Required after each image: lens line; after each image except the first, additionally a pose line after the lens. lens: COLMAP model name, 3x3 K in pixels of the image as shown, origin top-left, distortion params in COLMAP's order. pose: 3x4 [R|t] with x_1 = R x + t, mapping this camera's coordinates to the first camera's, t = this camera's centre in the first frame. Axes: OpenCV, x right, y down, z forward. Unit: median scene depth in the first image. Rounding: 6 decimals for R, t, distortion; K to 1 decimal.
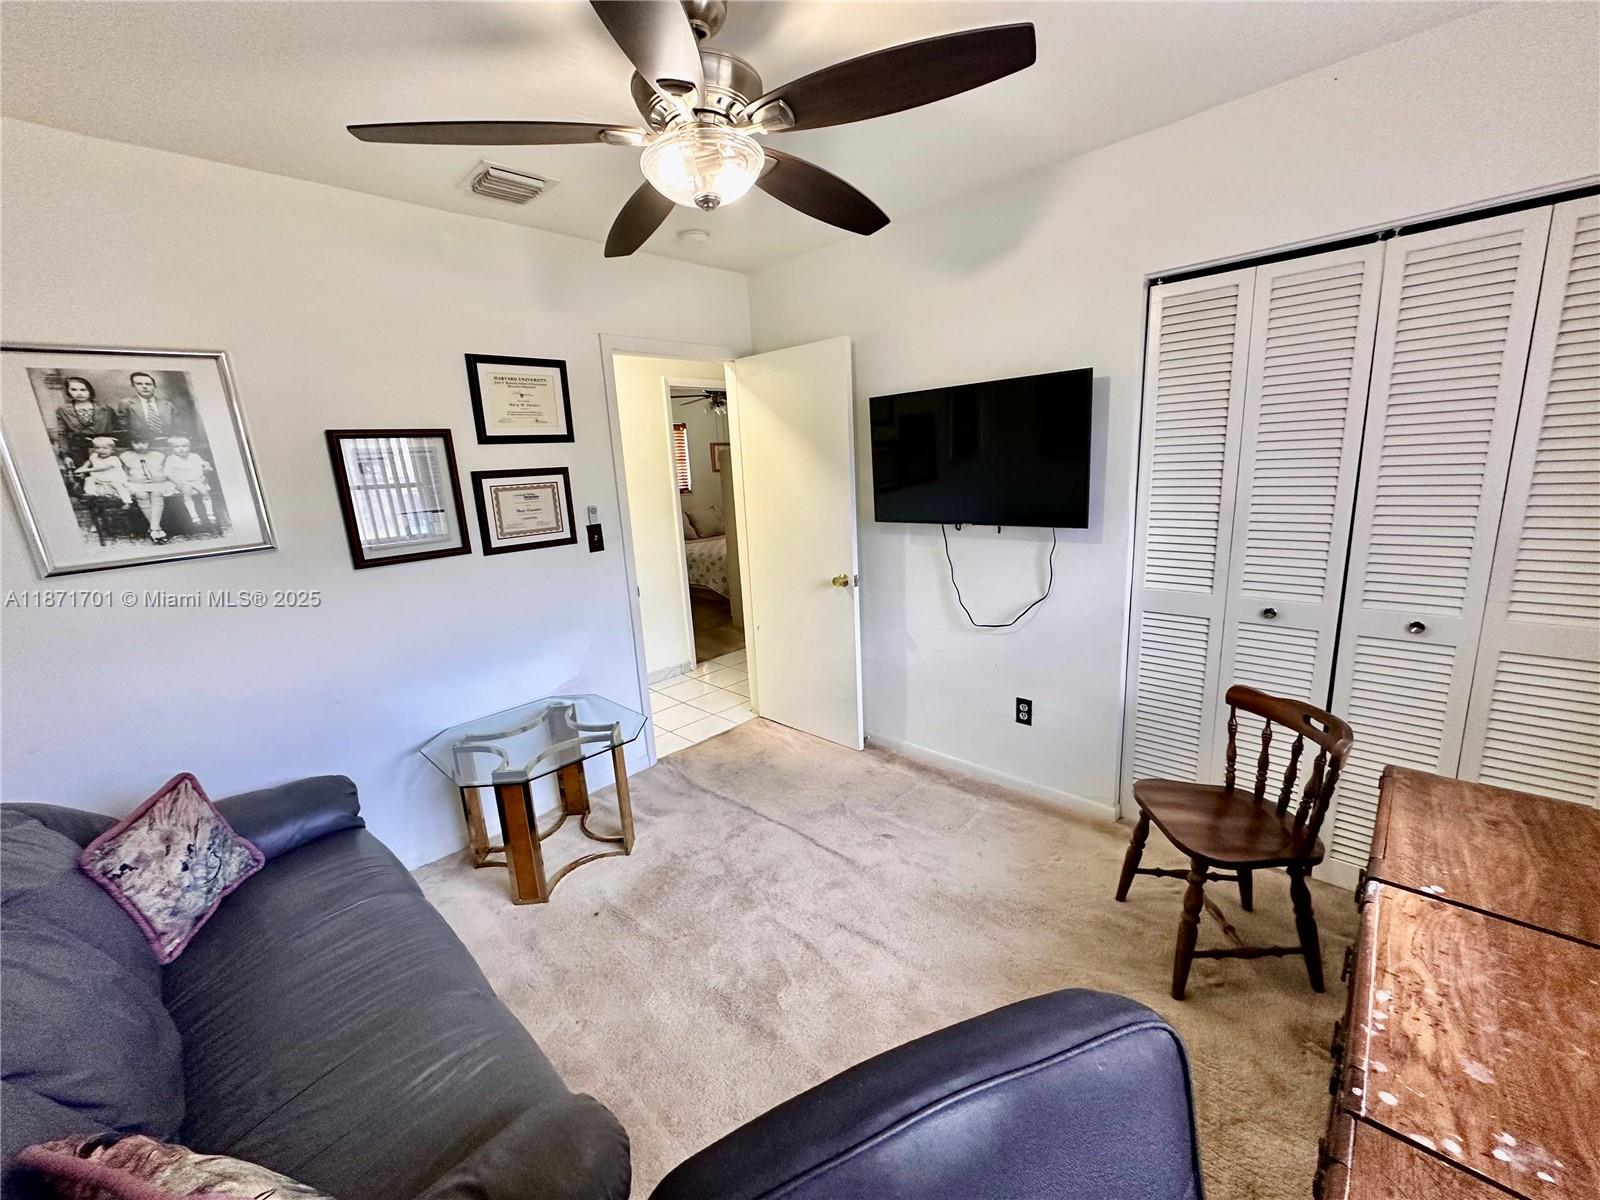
lens RADIAL K [[635.8, 0, 803.8], [0, 635.8, 601.9], [0, 0, 1]] dist [-0.003858, -0.001013]
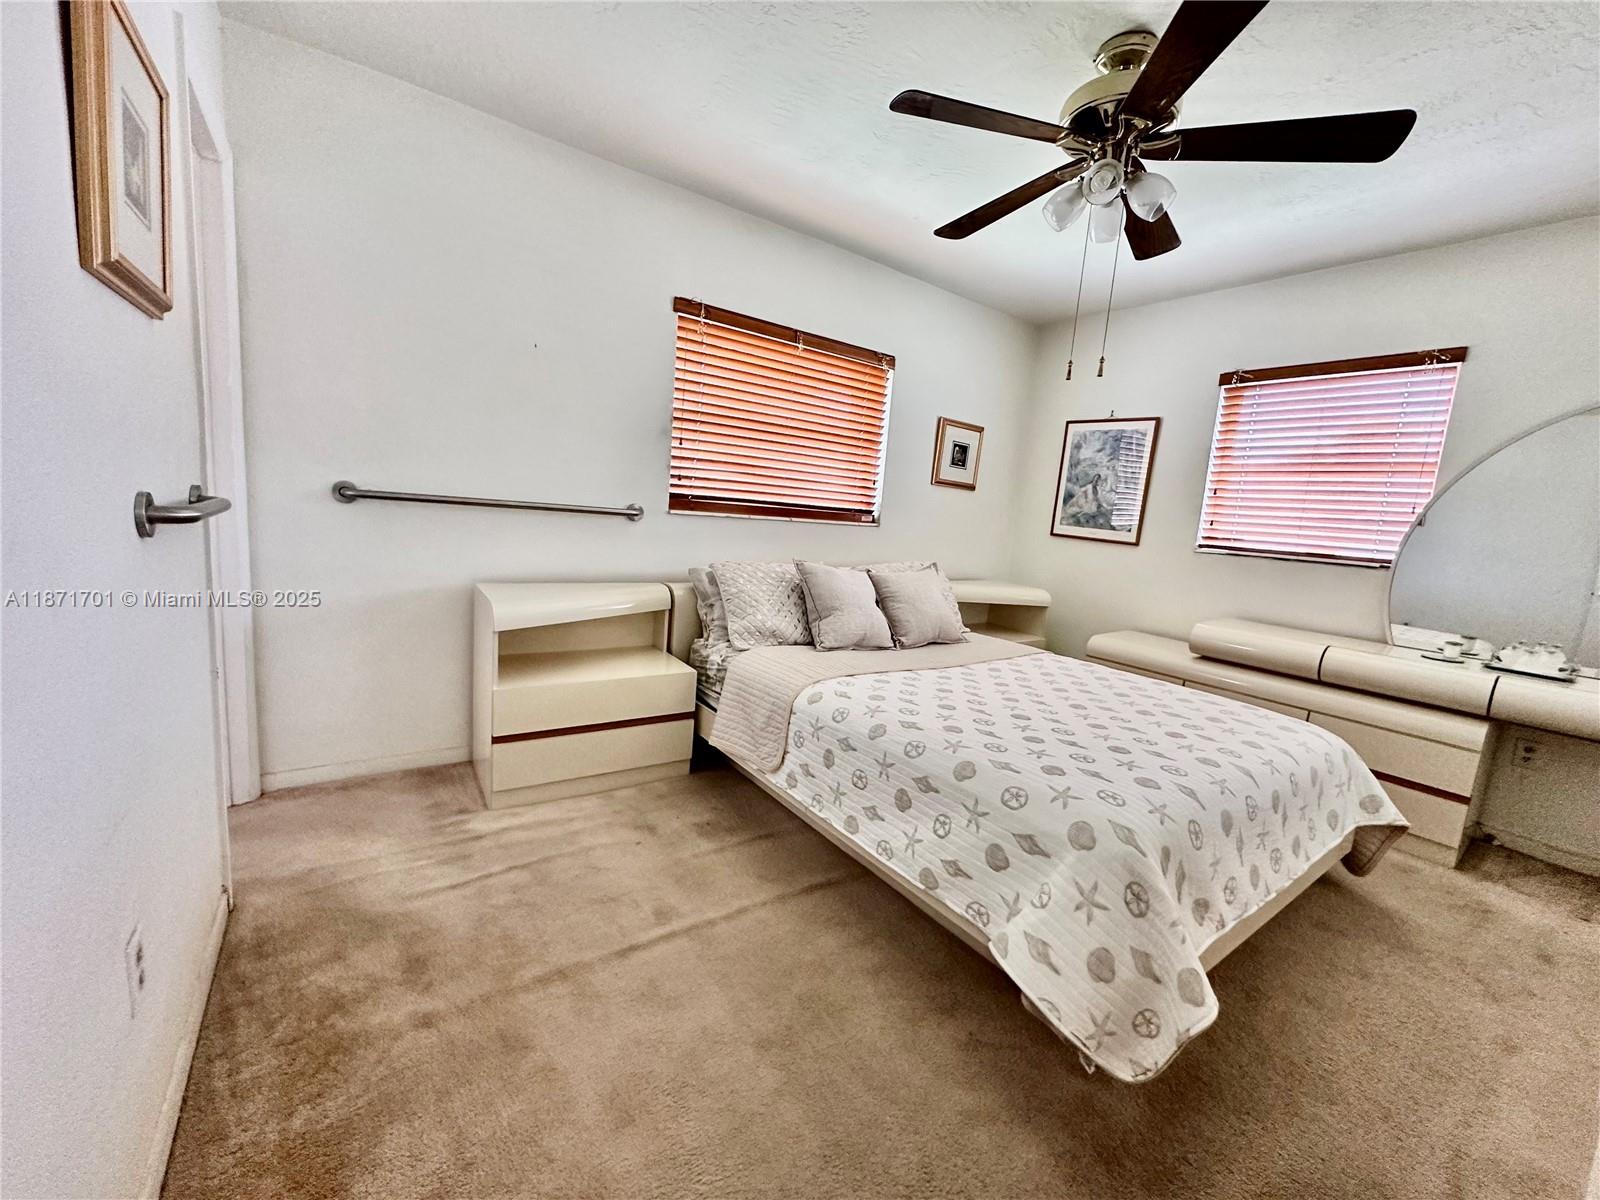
lens RADIAL K [[635.8, 0, 797.3], [0, 635.8, 597.8], [0, 0, 1]] dist [-0.003858, -0.001013]
pose [[0.971320, 0.167858, -0.168410, -0.163497], [-0.181736, 0.980811, -0.070579, -0.092390], [0.153331, 0.099161, 0.983187, 0.643114]]
